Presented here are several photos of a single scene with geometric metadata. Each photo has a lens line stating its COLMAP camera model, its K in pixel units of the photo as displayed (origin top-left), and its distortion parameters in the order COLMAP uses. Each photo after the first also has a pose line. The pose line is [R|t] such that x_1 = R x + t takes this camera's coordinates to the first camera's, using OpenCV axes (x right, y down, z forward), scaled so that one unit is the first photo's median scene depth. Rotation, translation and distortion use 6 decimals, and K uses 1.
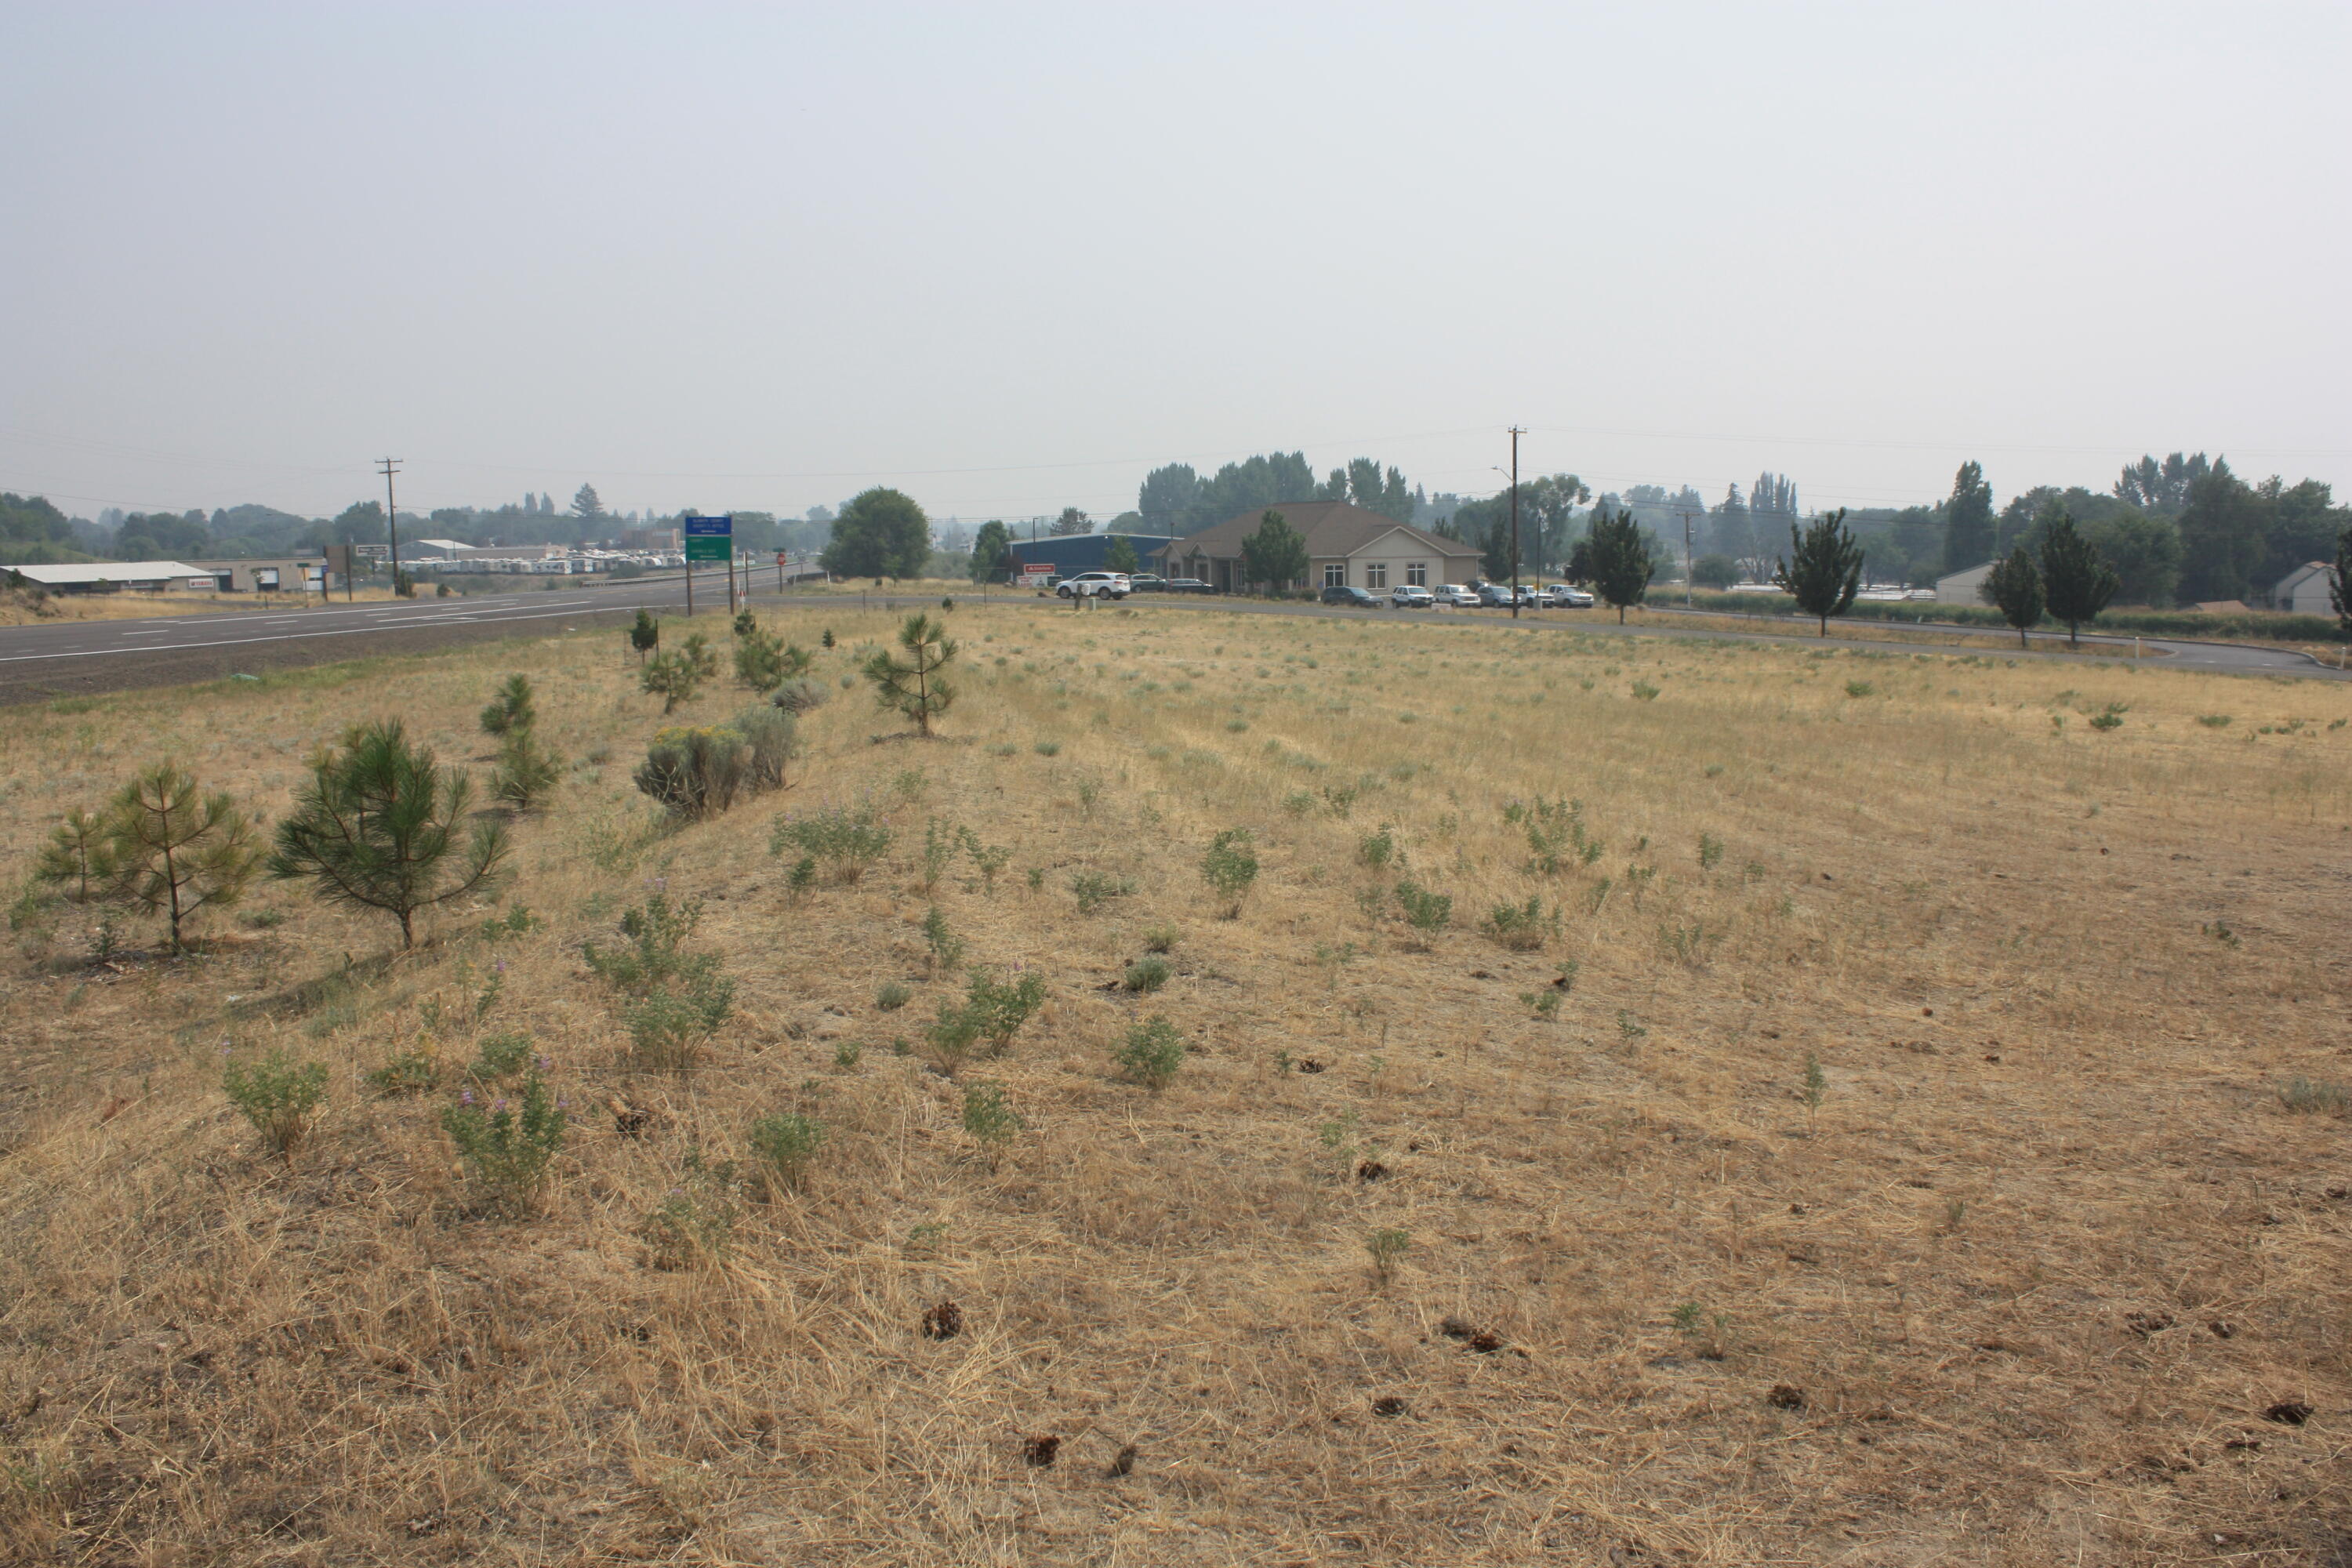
lens RADIAL K [[1958.1, 0, 1172.8], [0, 1958.1, 791.0], [0, 0, 1]] dist [-0.169927, 0.144515]
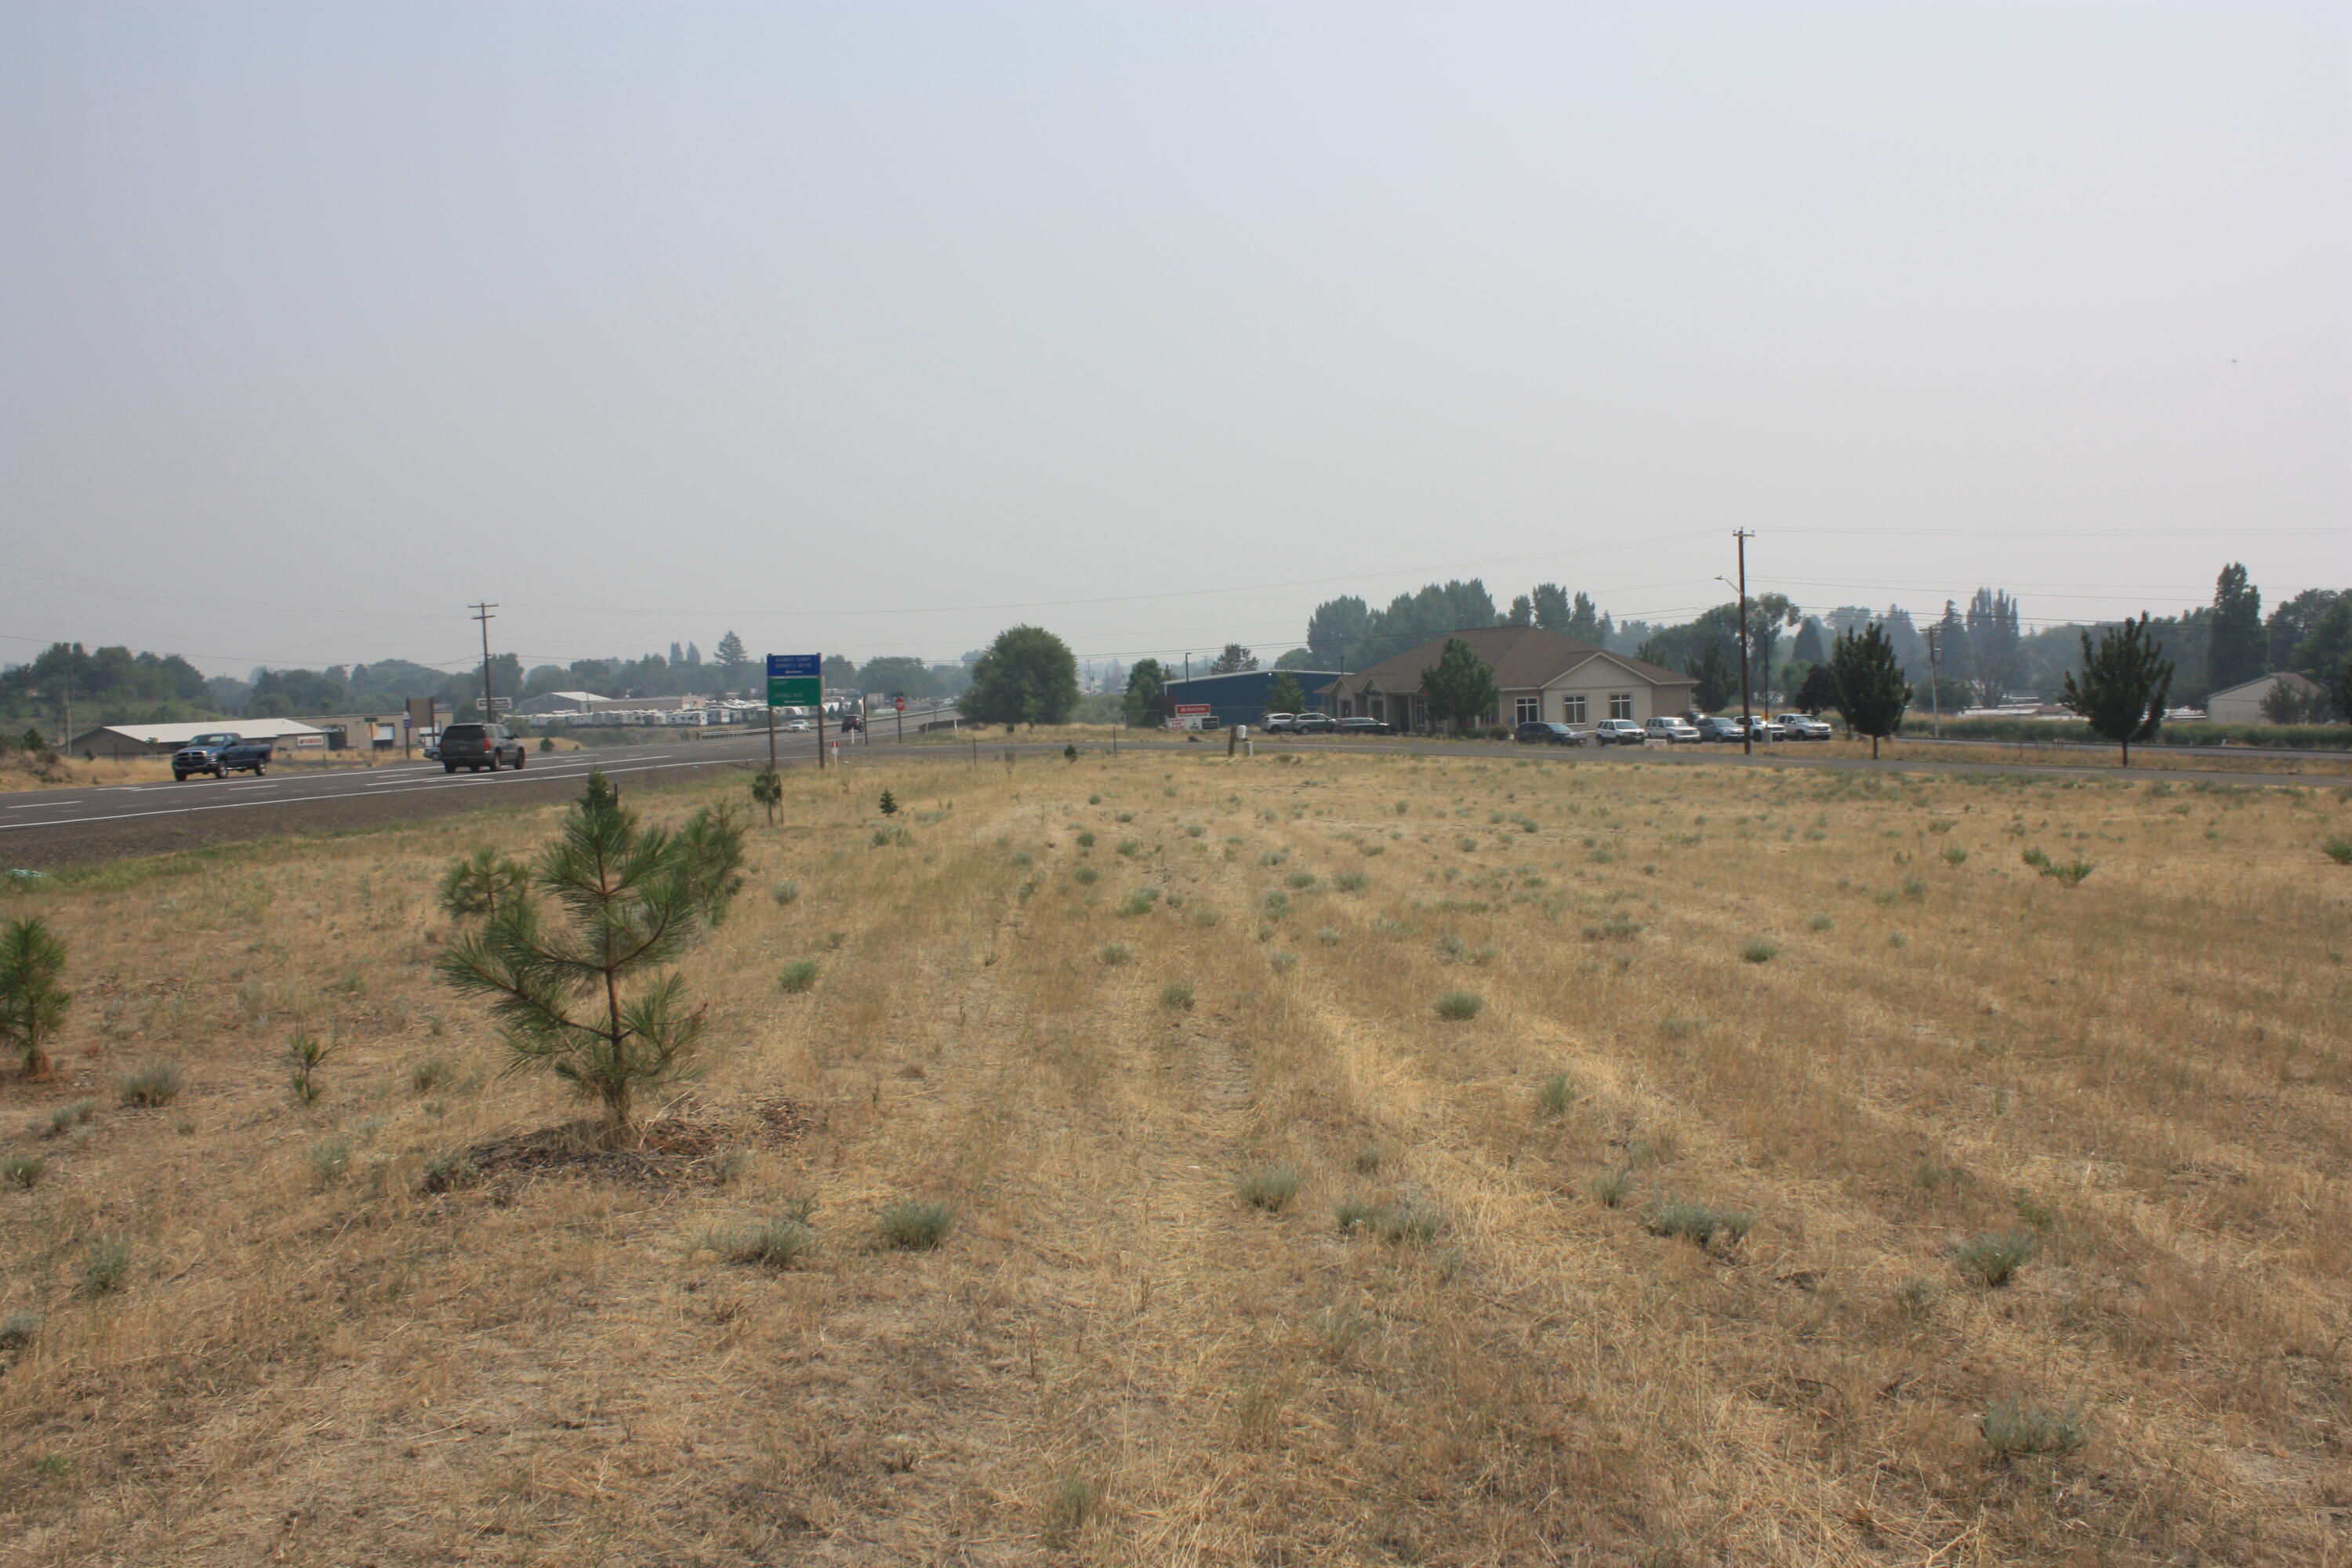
lens RADIAL K [[1958.1, 0, 1172.8], [0, 1958.1, 791.0], [0, 0, 1]] dist [-0.169927, 0.144515]
pose [[0.995799, -0.019465, -0.089468, 0.001898], [0.012911, 0.997229, -0.073268, -0.014731], [0.090646, 0.071805, 0.993291, 0.145389]]
